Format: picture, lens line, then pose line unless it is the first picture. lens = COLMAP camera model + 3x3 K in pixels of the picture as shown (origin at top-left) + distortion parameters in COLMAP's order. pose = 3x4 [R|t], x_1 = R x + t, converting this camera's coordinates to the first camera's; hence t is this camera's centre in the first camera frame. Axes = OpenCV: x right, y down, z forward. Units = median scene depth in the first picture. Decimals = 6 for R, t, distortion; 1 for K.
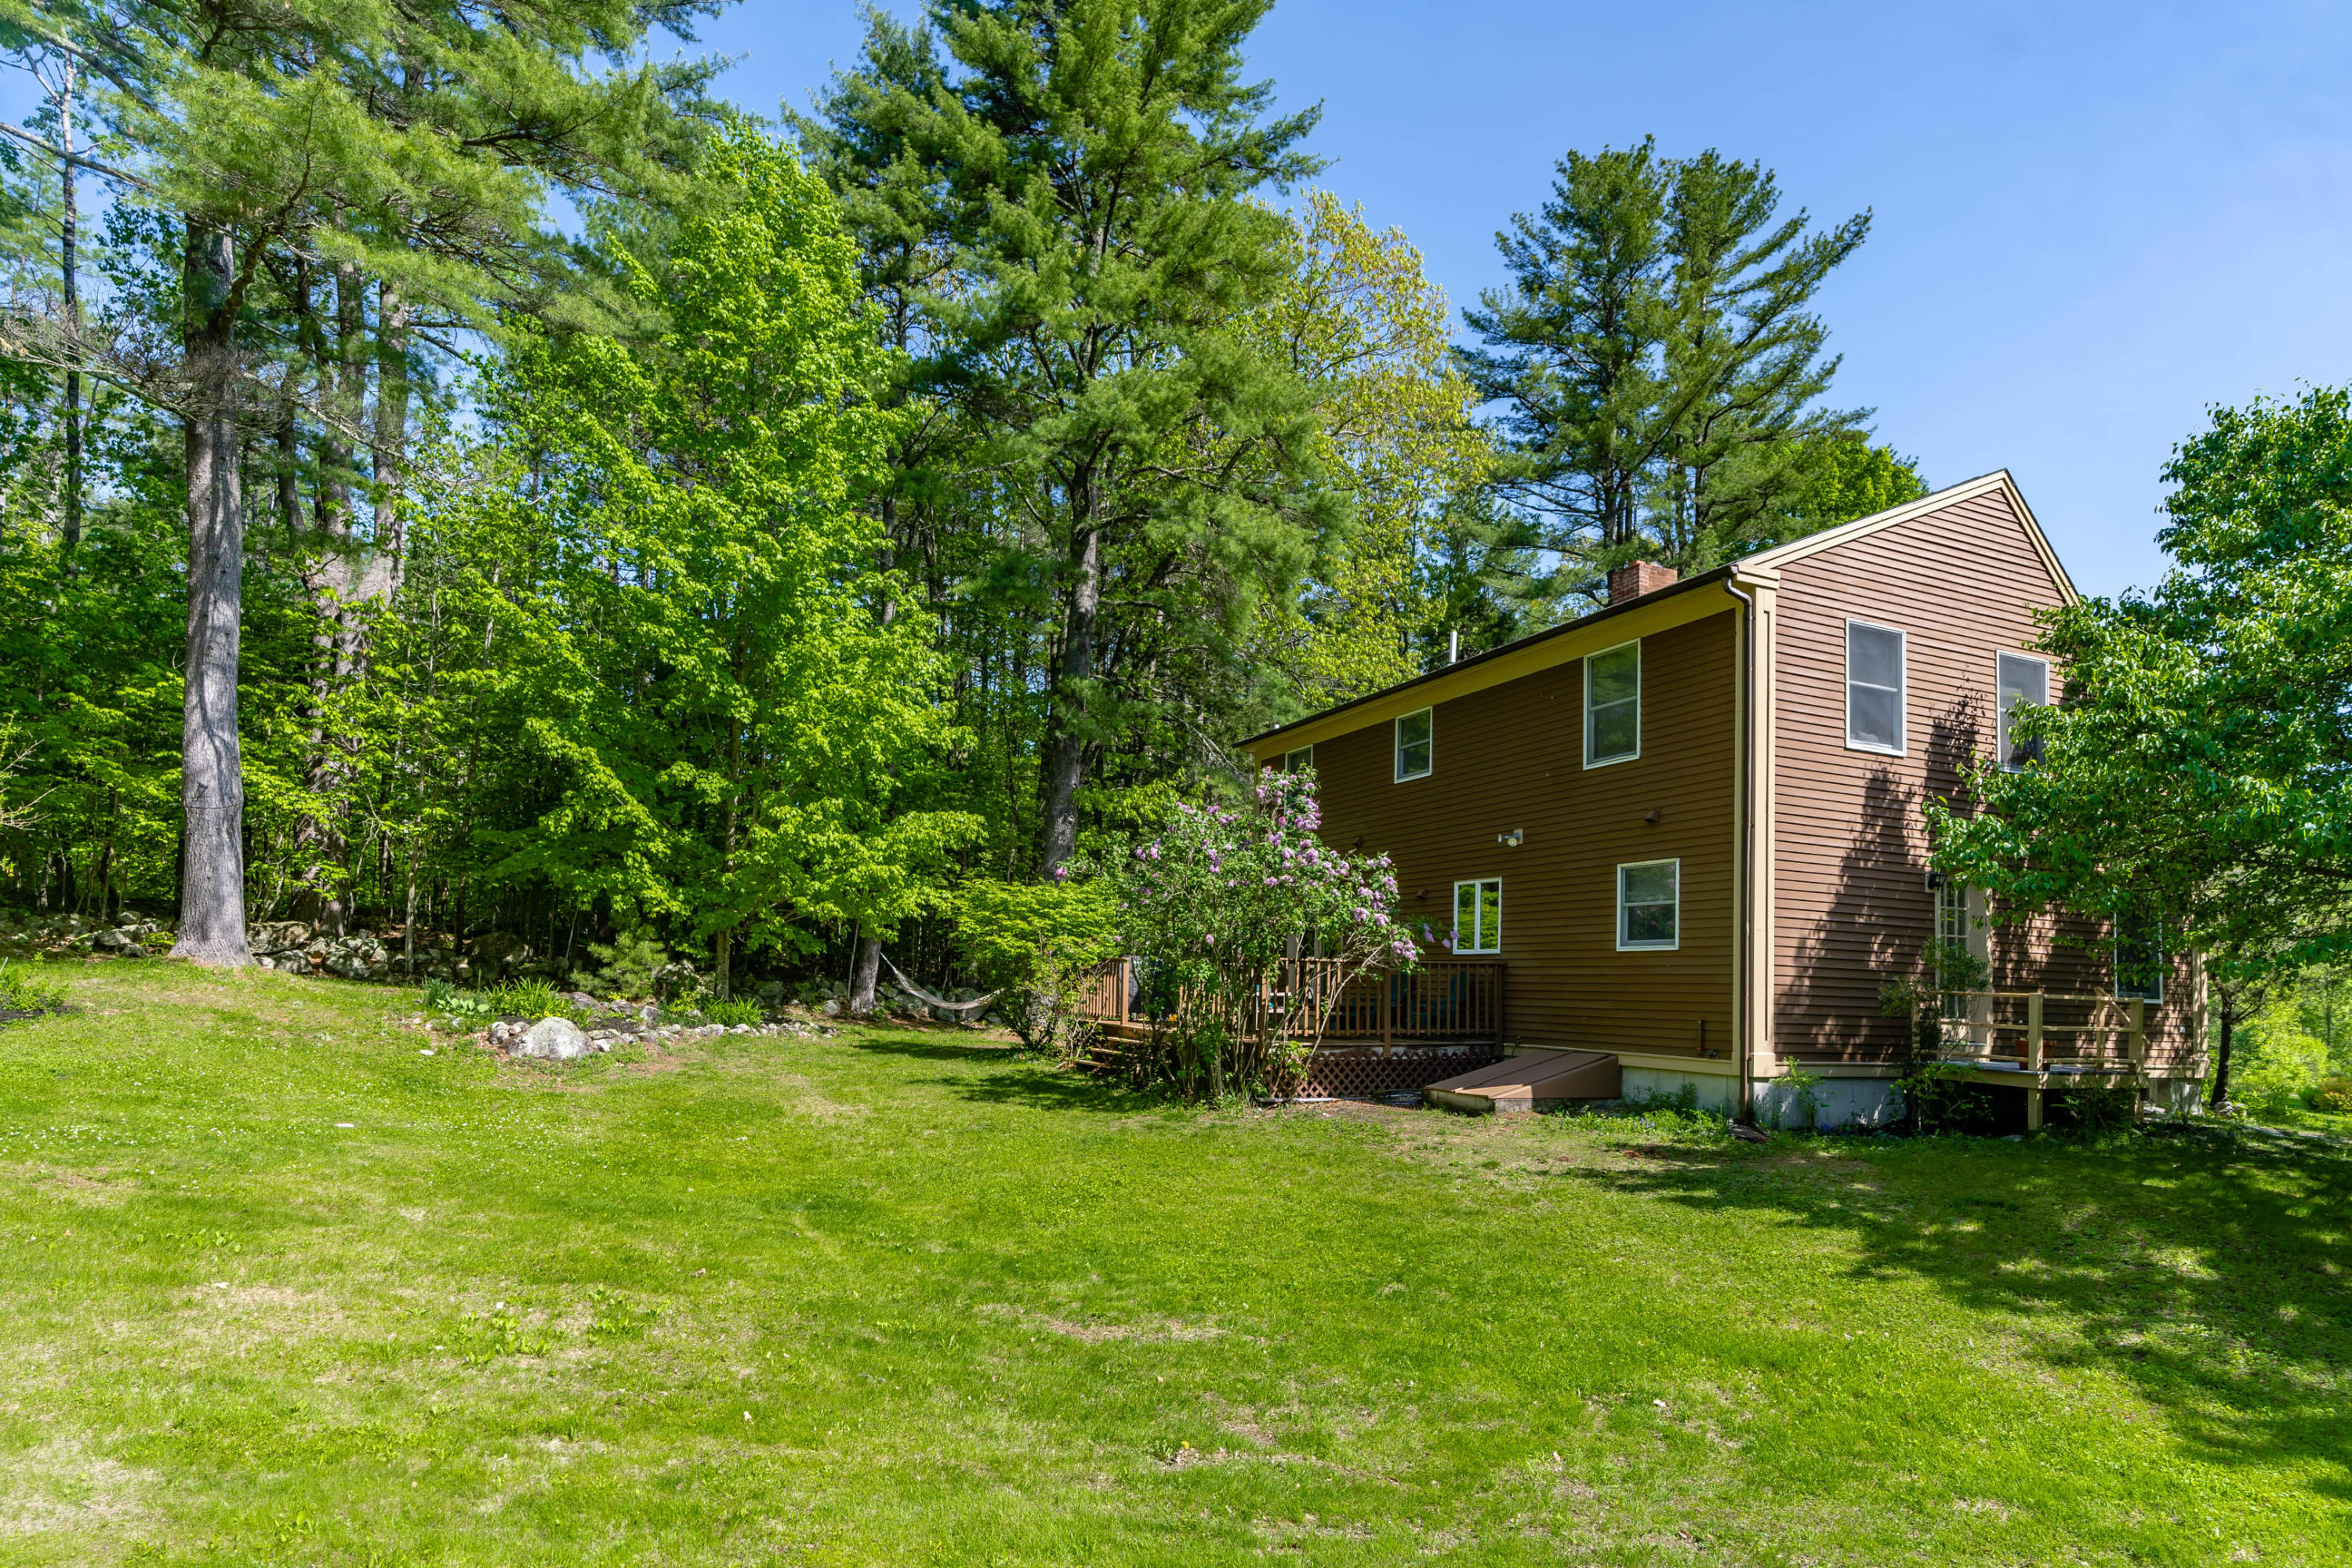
lens RADIAL K [[1322.5, 0, 1175.4], [0, 1322.5, 917.7], [0, 0, 1]] dist [-0.019702, -0.000306]
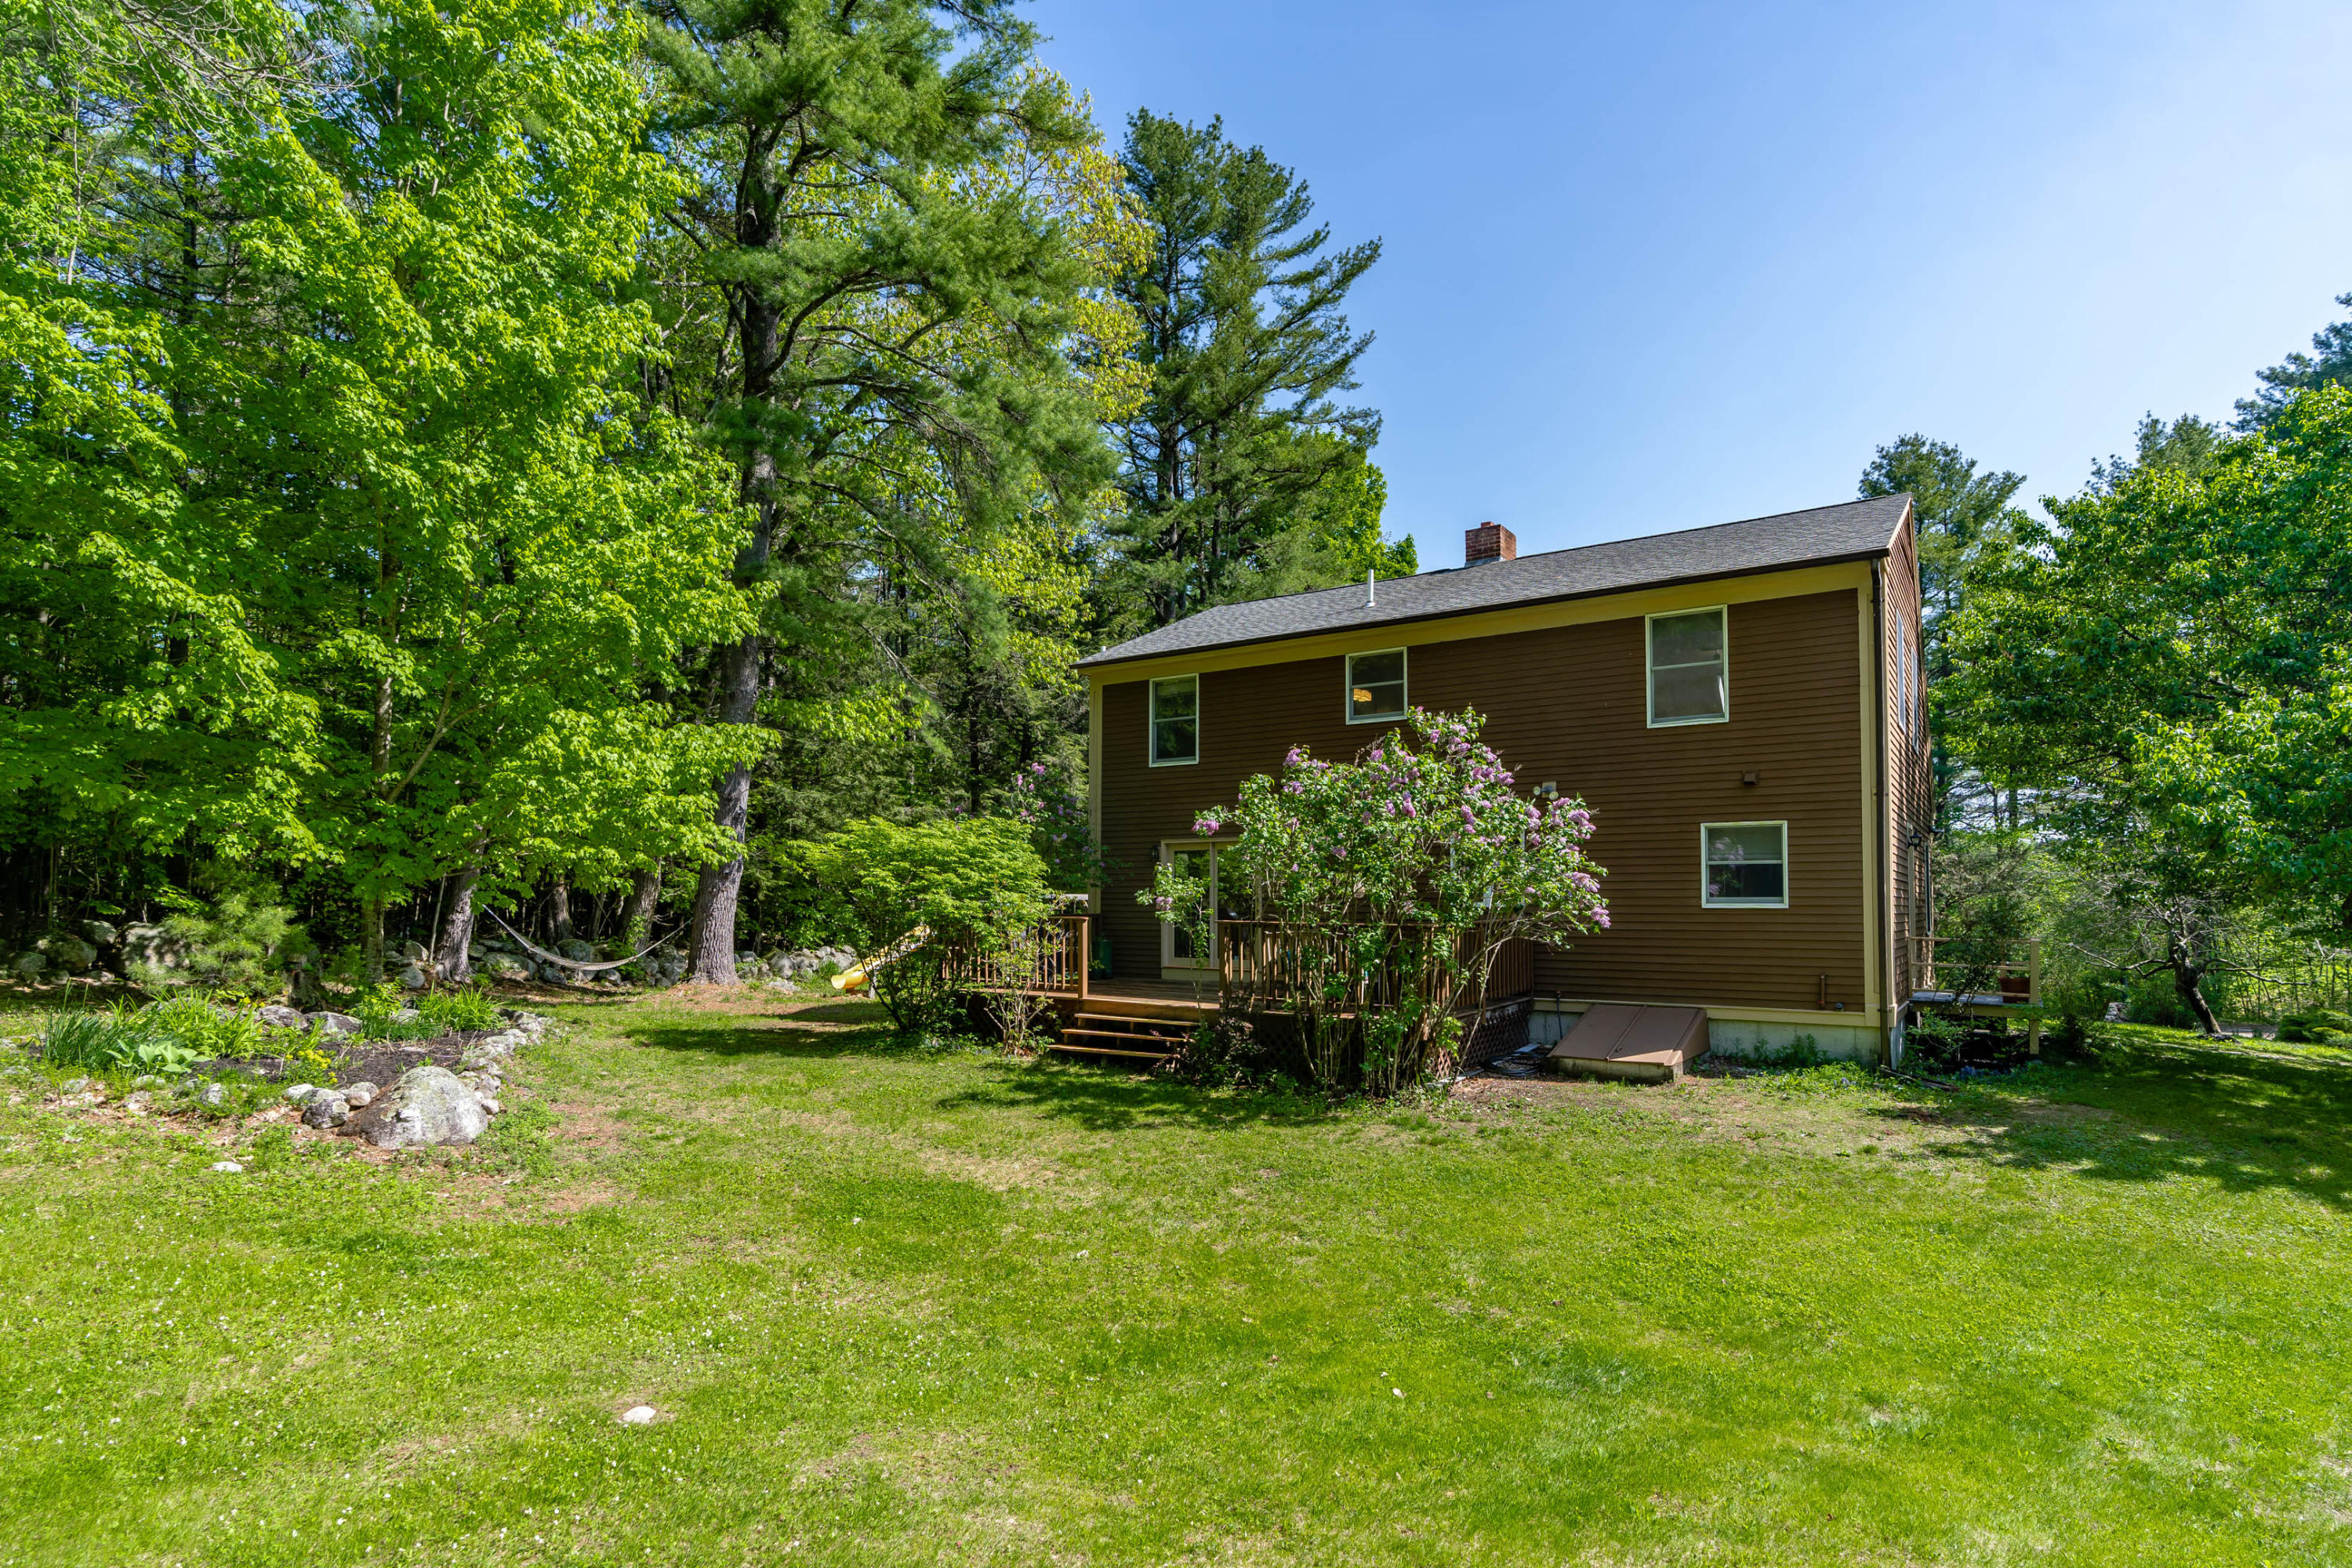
lens RADIAL K [[1217.5, 0, 1175.0], [0, 1217.5, 865.7], [0, 0, 1]] dist [-0.018218, 0.009842]
pose [[0.848021, -0.010534, 0.529858, -0.342961], [-0.006702, 0.999509, 0.030596, -0.022645], [-0.529921, -0.029497, 0.847534, 0.273540]]
